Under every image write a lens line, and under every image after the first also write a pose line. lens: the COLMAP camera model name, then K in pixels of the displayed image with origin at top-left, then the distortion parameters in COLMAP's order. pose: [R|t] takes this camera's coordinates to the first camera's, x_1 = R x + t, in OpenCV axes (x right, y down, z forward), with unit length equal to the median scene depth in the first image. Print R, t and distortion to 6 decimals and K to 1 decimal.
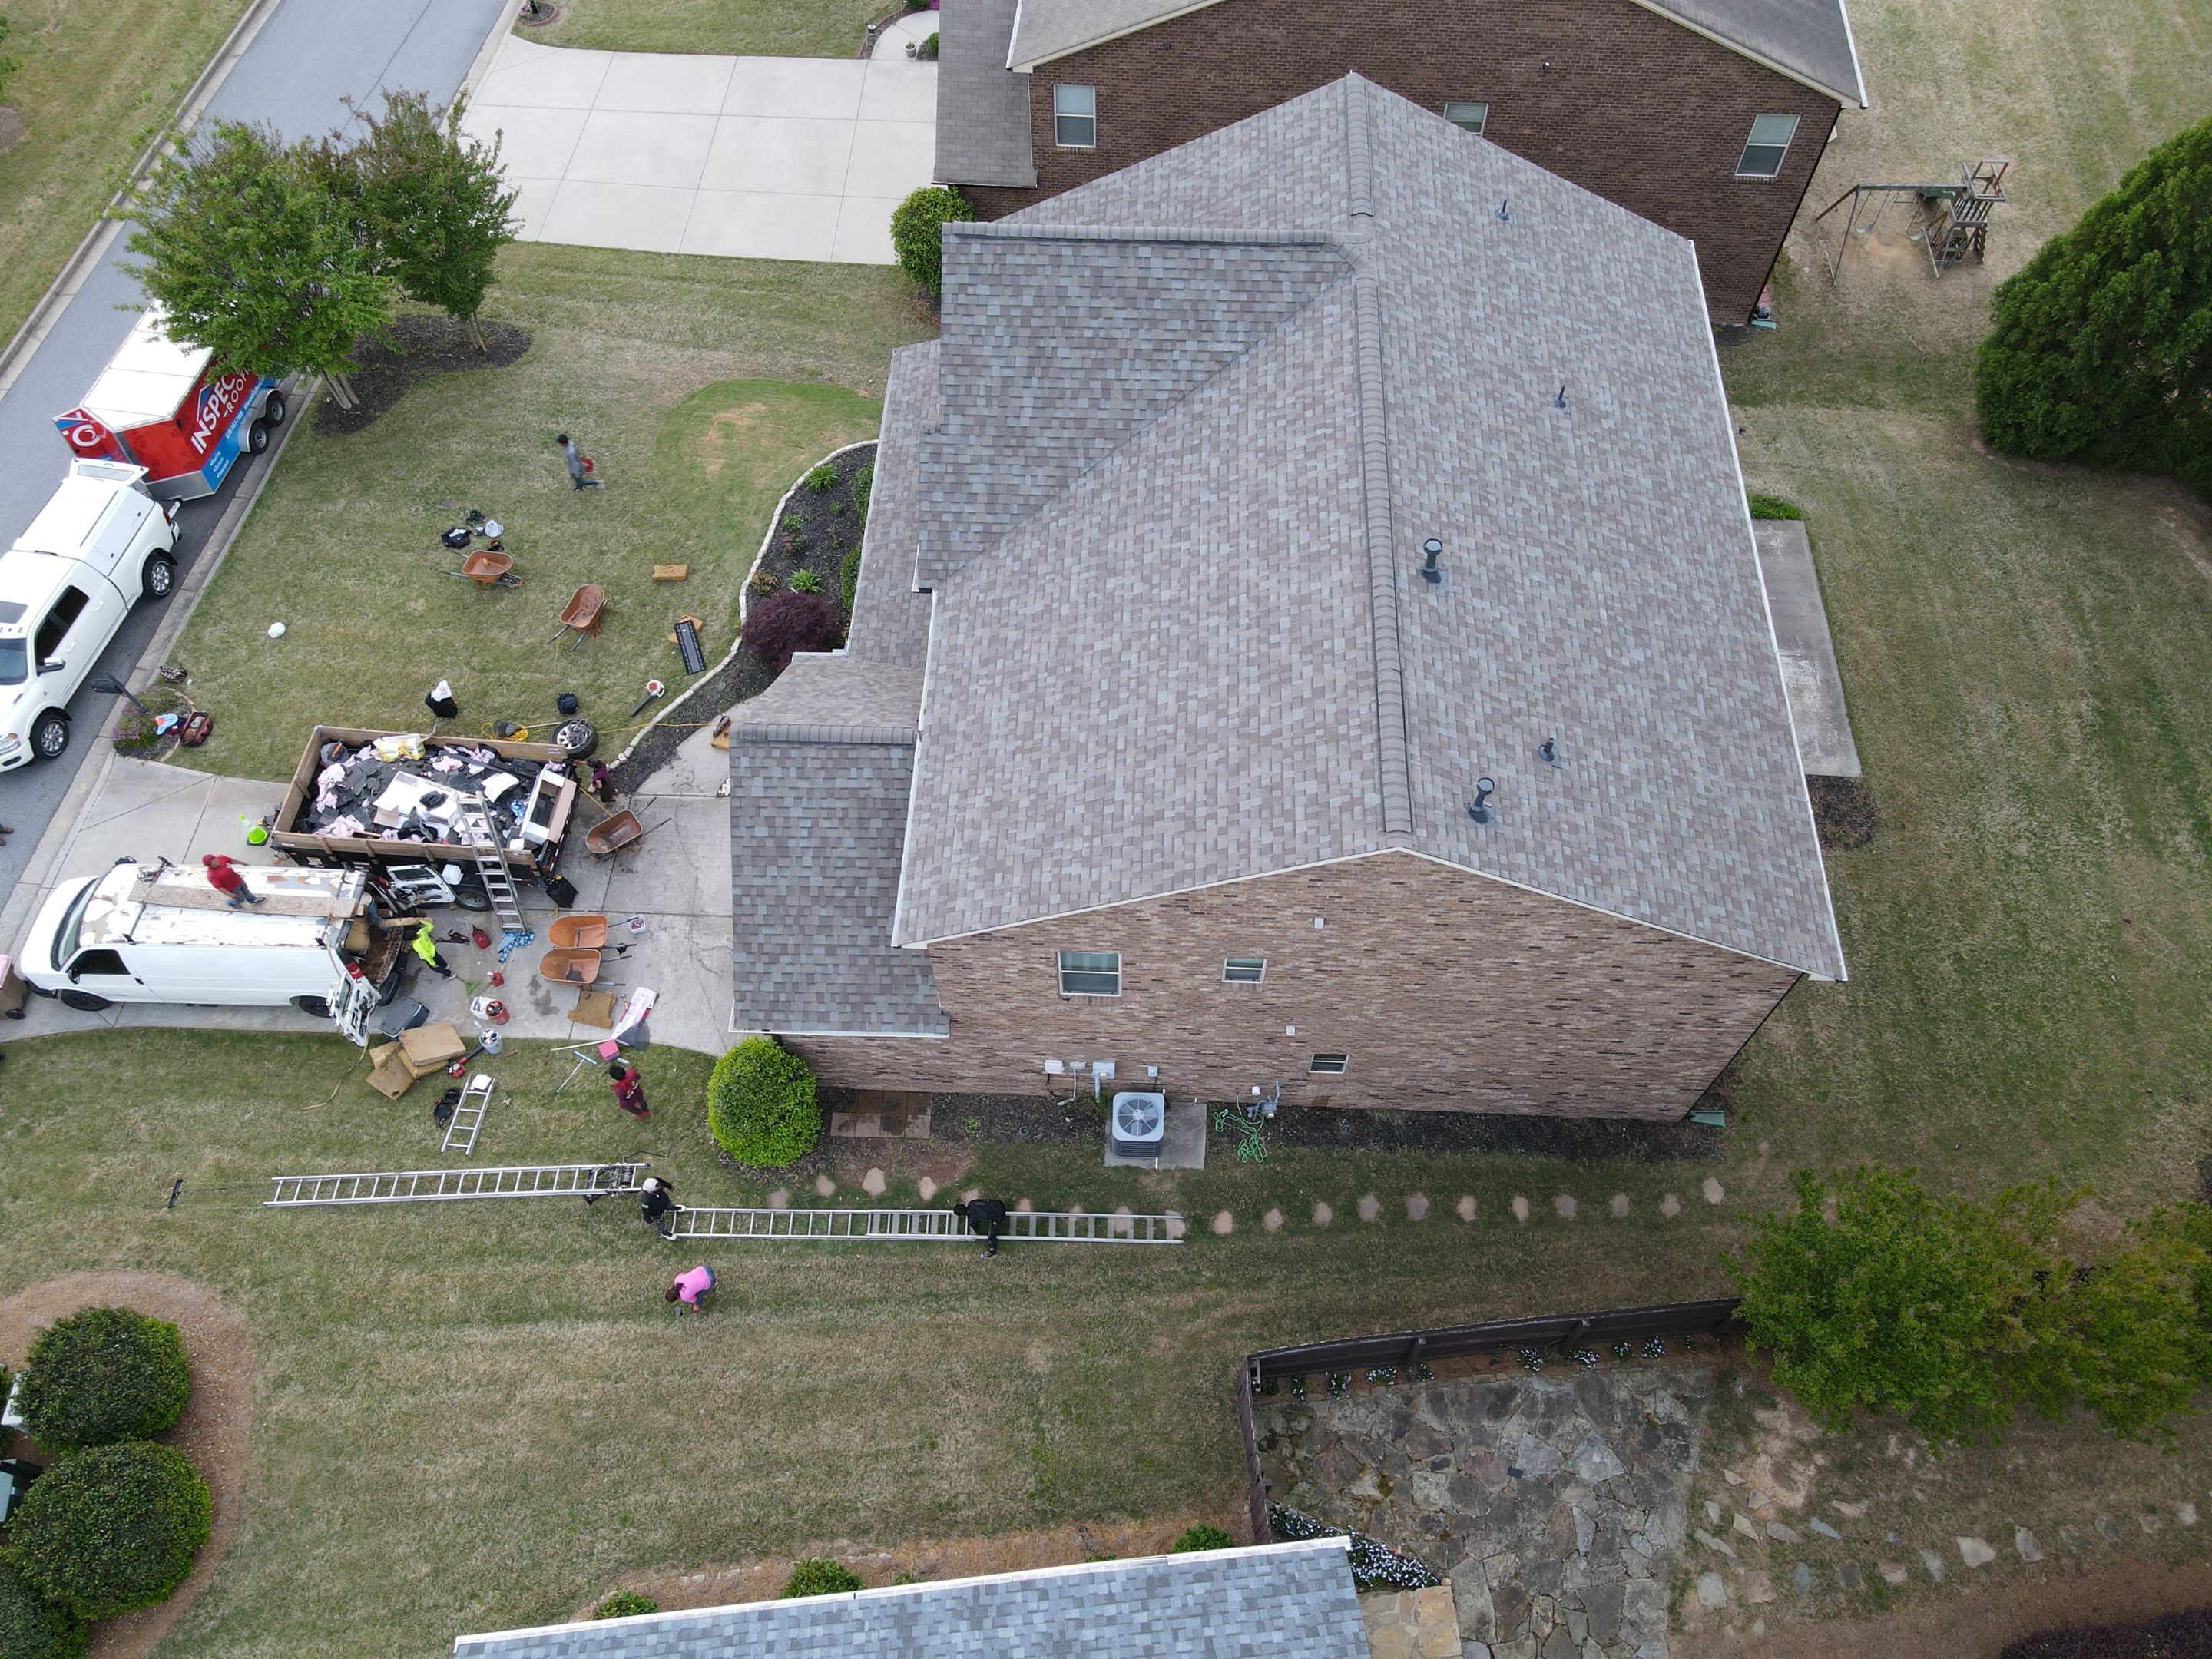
lens RADIAL K [[1614.2, 0, 1102.6], [0, 1614.2, 841.1], [0, 0, 1]] dist [0.000027, 0.036739]
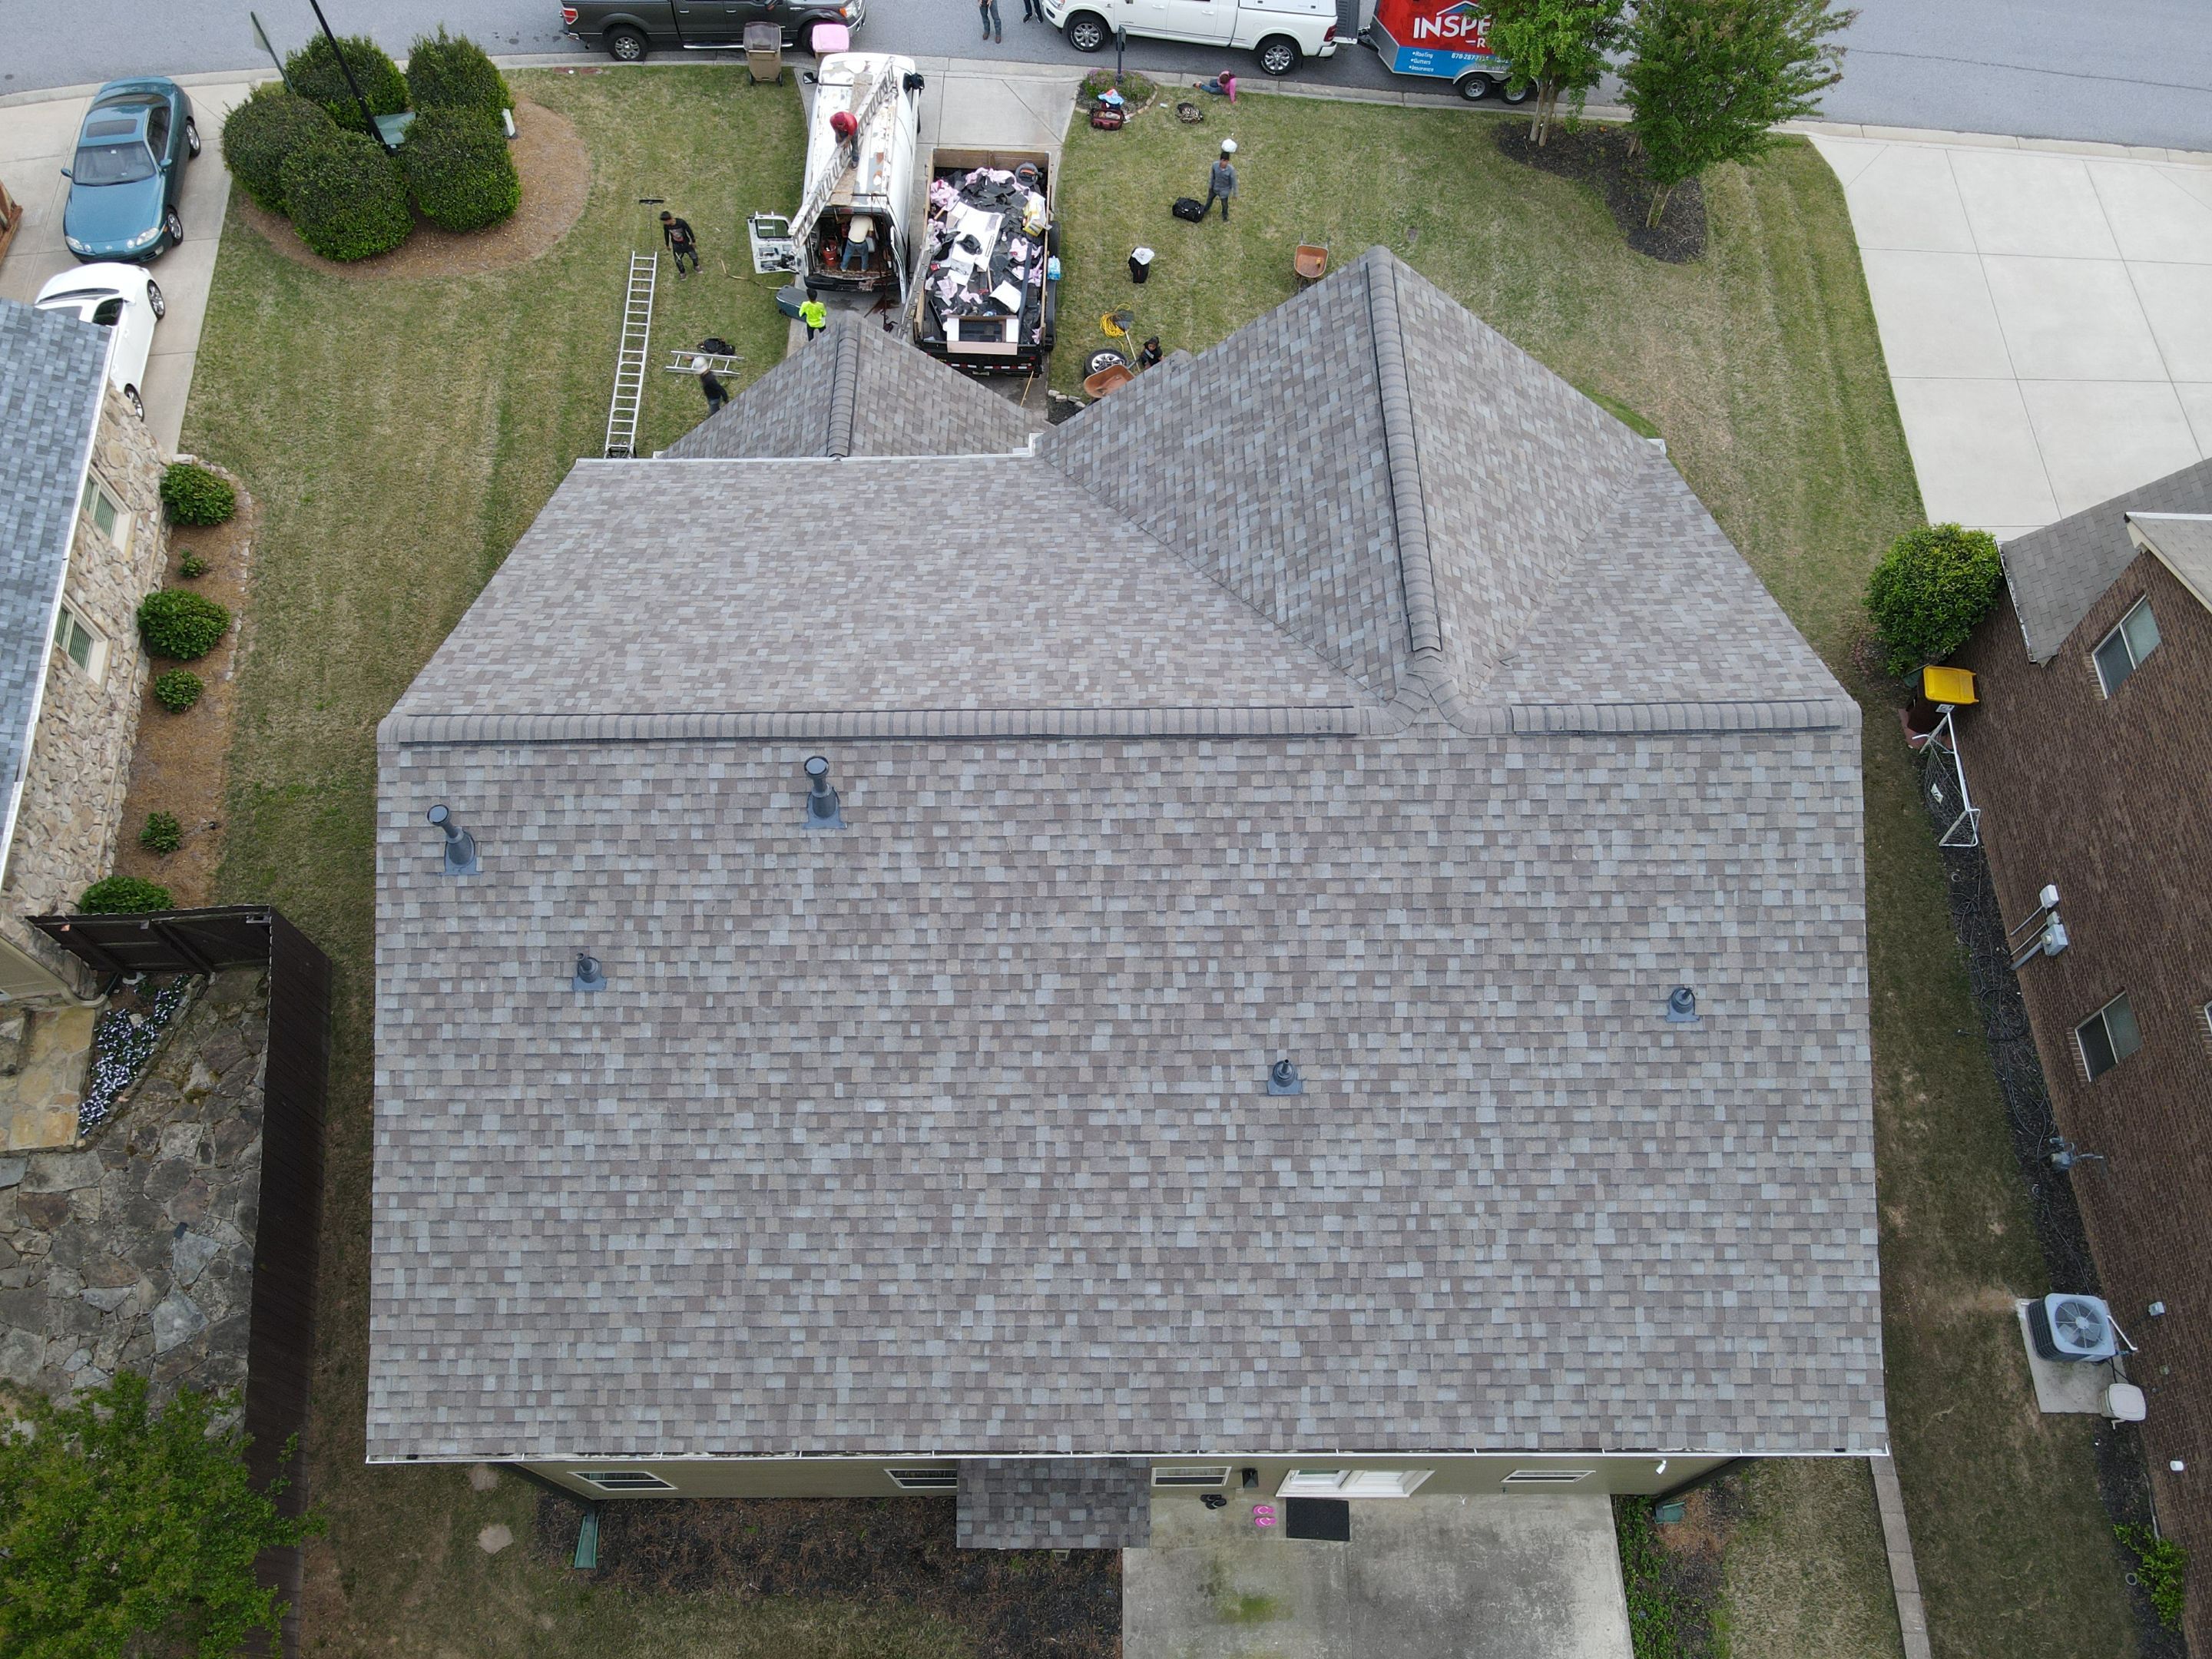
lens RADIAL K [[1614.7, 0, 1102.2], [0, 1614.7, 841.3], [0, 0, 1]] dist [0.006212, 0.022291]
pose [[0.045481, 0.876425, -0.479385, 0.477722], [-0.854138, 0.282979, 0.436316, -0.486994], [0.518054, 0.389617, 0.761458, 0.419534]]
